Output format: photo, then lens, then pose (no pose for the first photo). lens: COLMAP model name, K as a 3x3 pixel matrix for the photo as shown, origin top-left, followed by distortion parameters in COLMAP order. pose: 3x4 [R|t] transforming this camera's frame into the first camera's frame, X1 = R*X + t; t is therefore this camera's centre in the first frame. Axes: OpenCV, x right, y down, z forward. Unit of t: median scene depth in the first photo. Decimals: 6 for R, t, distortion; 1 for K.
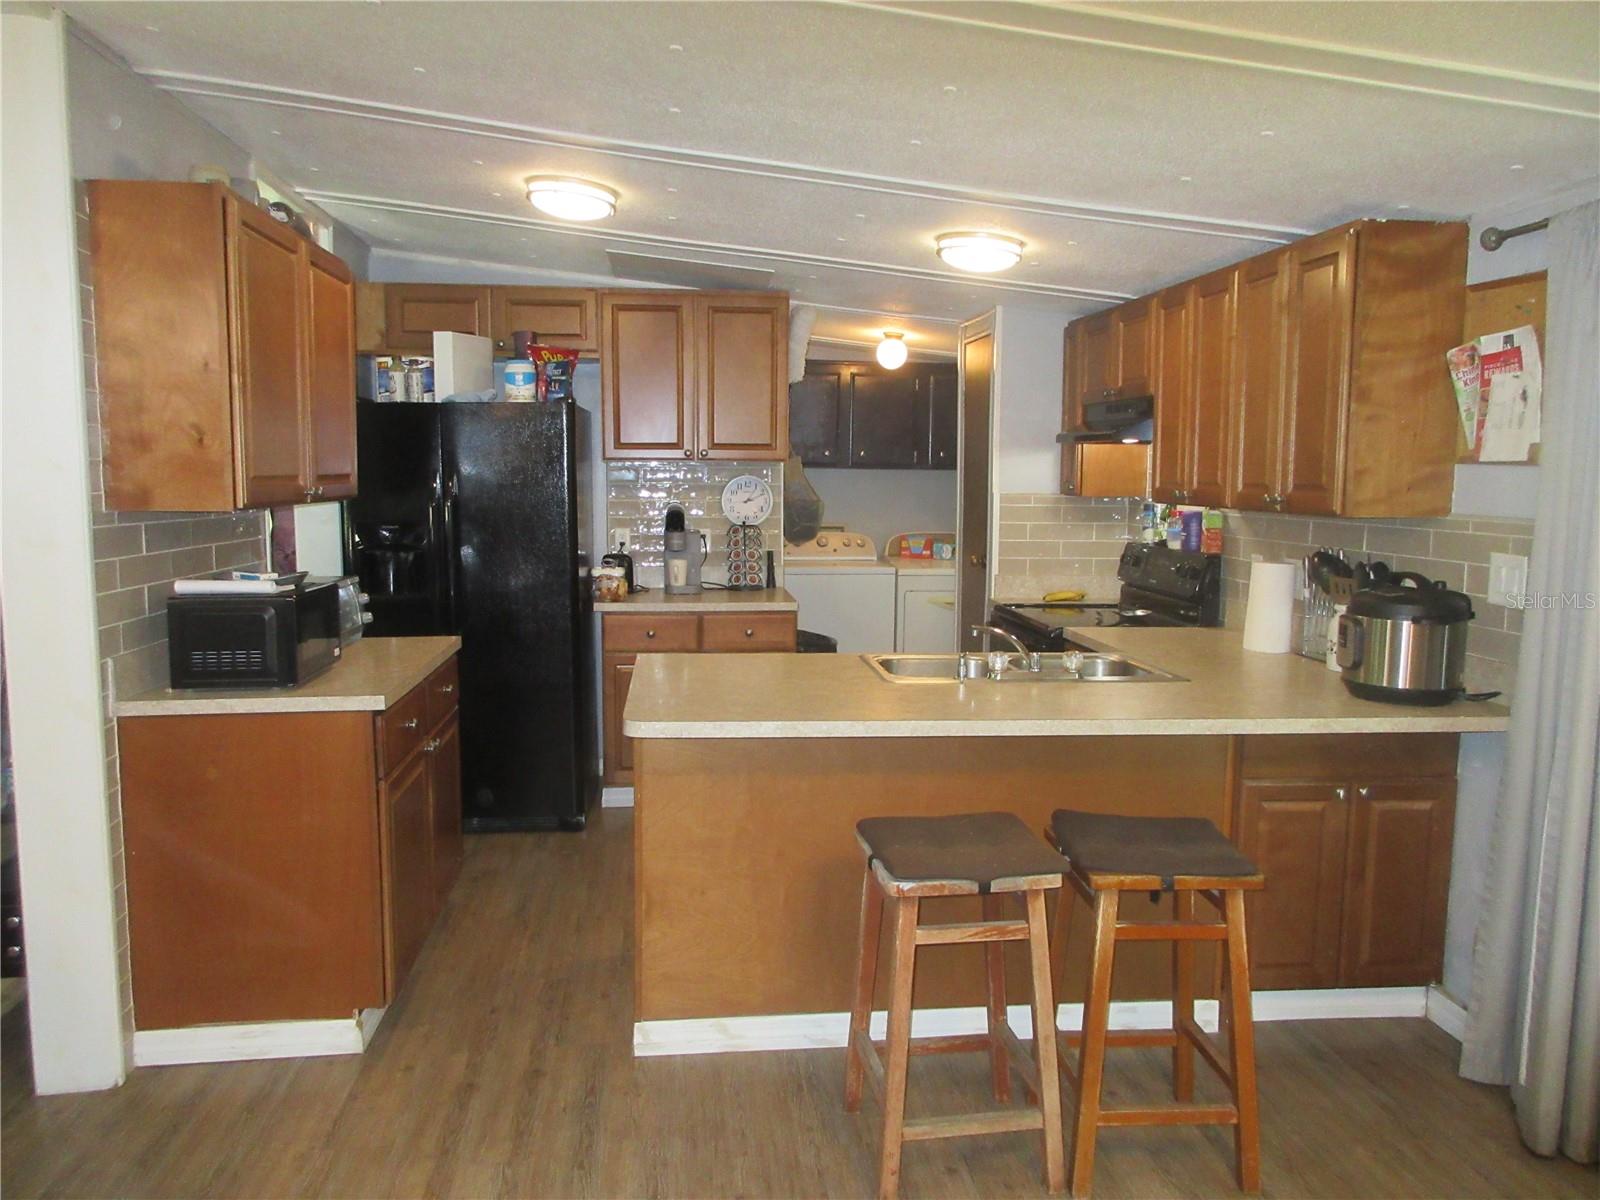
lens RADIAL K [[1188.0, 0, 800.0], [0, 1188.0, 600.0], [0, 0, 1]] dist [-0.012134, 0.003543]
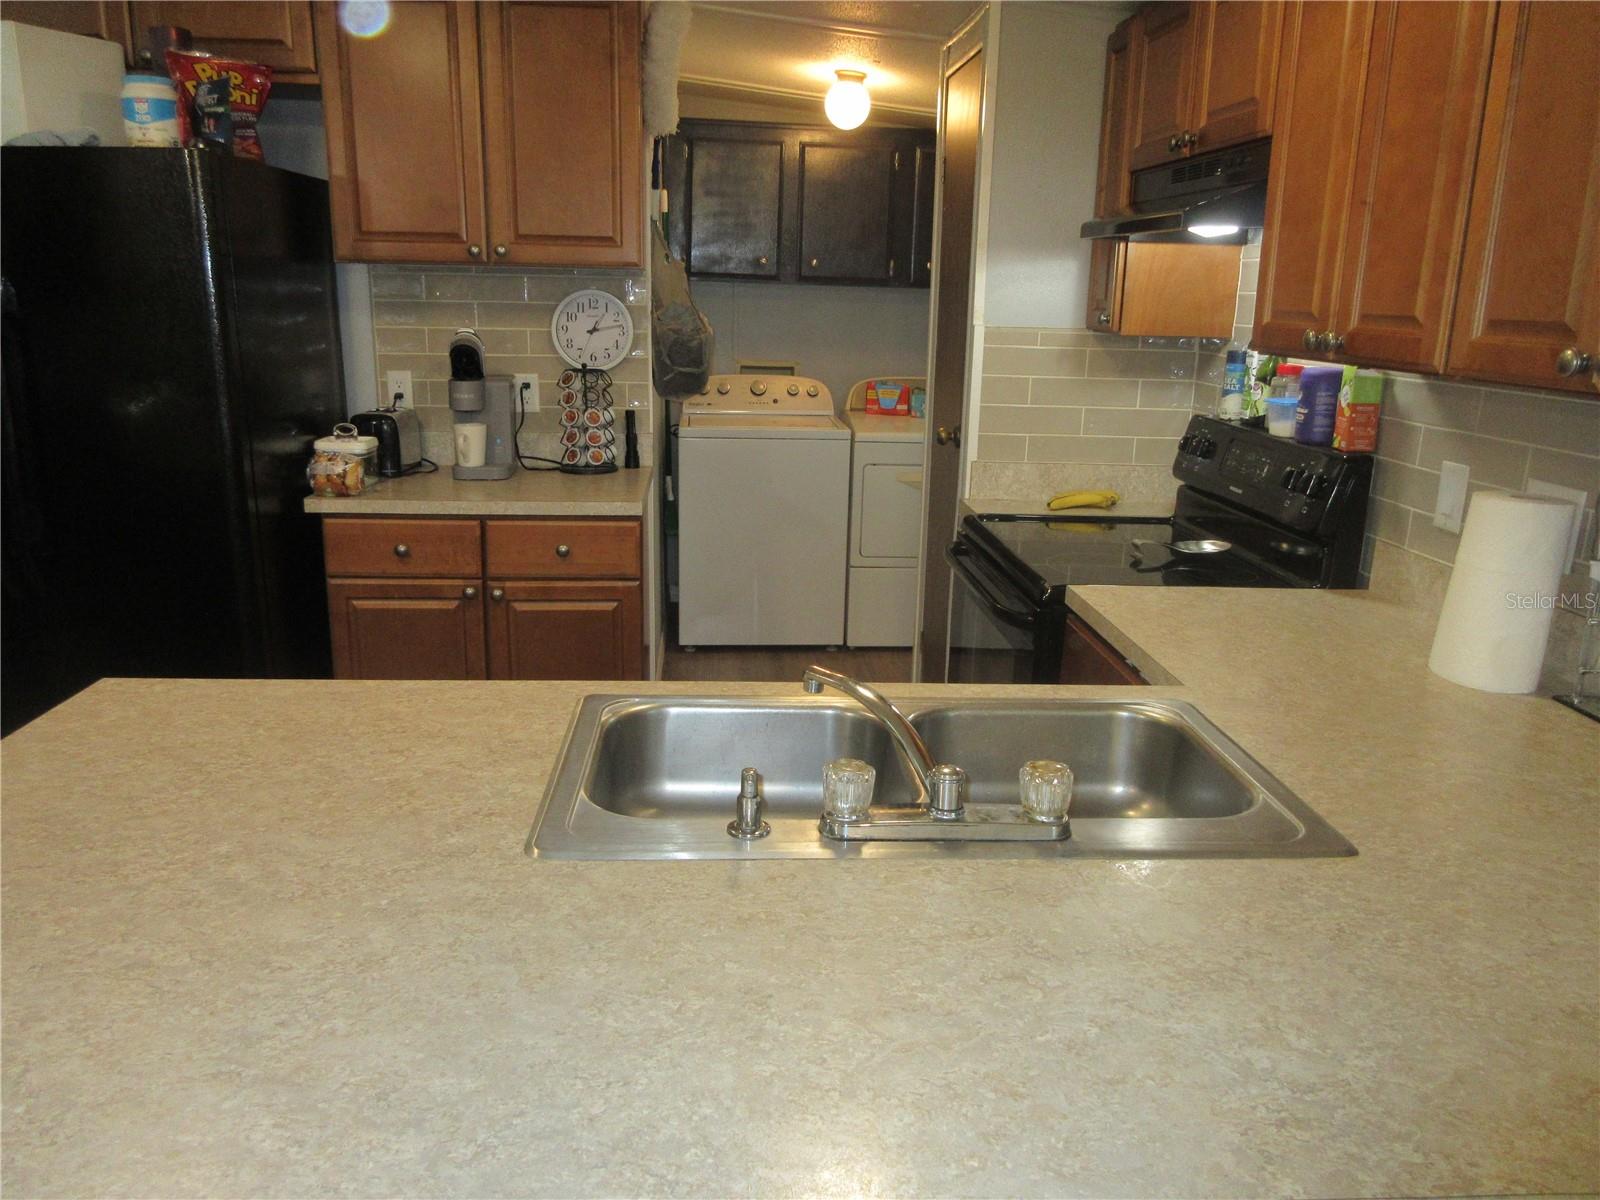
lens RADIAL K [[1171.0, 0, 804.5], [0, 1171.0, 594.6], [0, 0, 1]] dist [-0.013899, -0.003180]
pose [[0.999110, 0.025401, -0.033669, 0.106585], [-0.020275, 0.989271, 0.144681, -0.041554], [0.036983, -0.143870, 0.988905, 0.414511]]
